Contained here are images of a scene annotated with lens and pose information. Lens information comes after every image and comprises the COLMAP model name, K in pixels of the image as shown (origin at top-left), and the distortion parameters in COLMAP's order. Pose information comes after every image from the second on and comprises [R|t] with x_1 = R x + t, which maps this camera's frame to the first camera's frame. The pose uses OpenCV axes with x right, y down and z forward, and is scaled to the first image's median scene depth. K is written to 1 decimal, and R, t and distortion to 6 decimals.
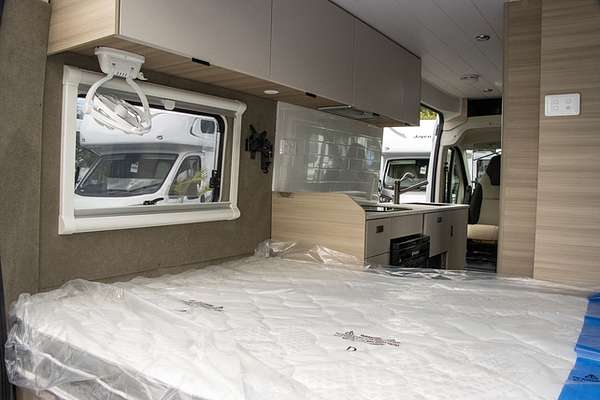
lens RADIAL K [[502.5, 0, 298.6], [0, 502.5, 210.0], [0, 0, 1]] dist [-0.171501, 0.138221]
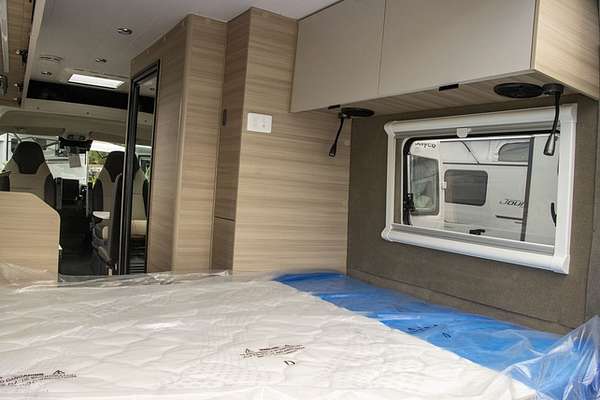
lens RADIAL K [[502.5, 0, 298.6], [0, 502.5, 210.0], [0, 0, 1]] dist [-0.171501, 0.138221]
pose [[0.398567, -0.020815, 0.916903, -0.559899], [-0.013135, 0.999510, 0.028400, -0.039506], [-0.917045, -0.023363, 0.398099, 0.419062]]
